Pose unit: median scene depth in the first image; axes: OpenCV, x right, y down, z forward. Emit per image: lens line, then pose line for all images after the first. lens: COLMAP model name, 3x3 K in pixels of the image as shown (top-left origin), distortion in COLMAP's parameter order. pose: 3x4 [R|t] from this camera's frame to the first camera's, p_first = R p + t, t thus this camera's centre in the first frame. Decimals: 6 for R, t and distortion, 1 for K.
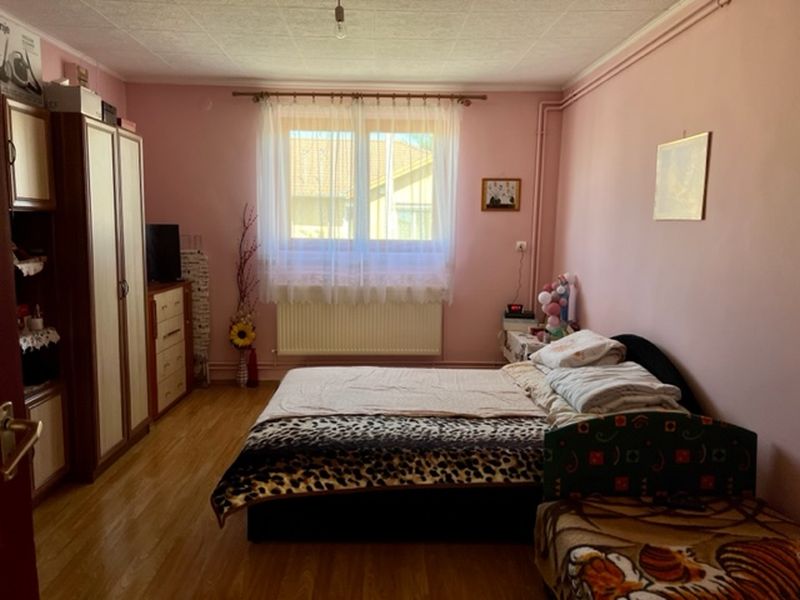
lens RADIAL K [[603.7, 0, 399.4], [0, 603.7, 297.6], [0, 0, 1]] dist [0.055609, -0.063488]
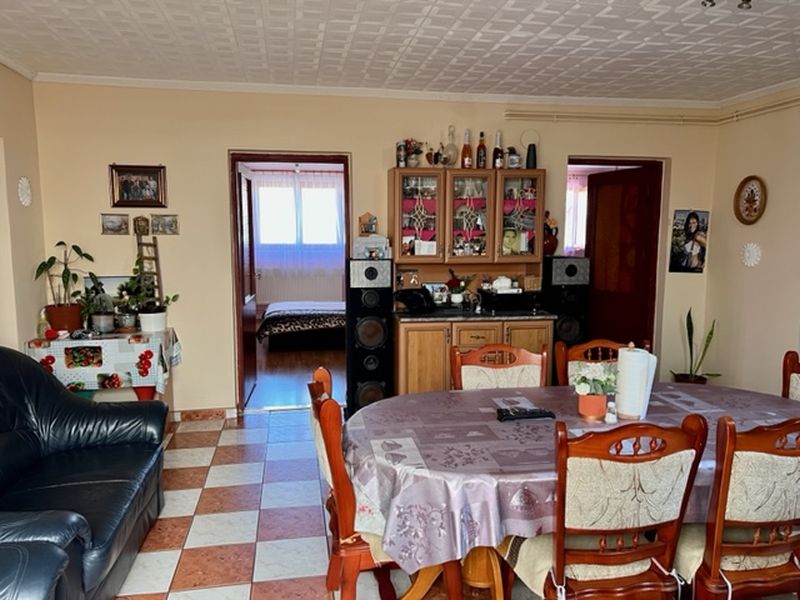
lens RADIAL K [[603.7, 0, 399.0], [0, 603.7, 301.8], [0, 0, 1]] dist [0.055609, -0.063488]
pose [[0.989714, -0.026021, 0.140677, -0.027432], [0.026640, 0.999642, -0.002515, 0.123135], [-0.140561, 0.006237, 0.990052, -1.109917]]
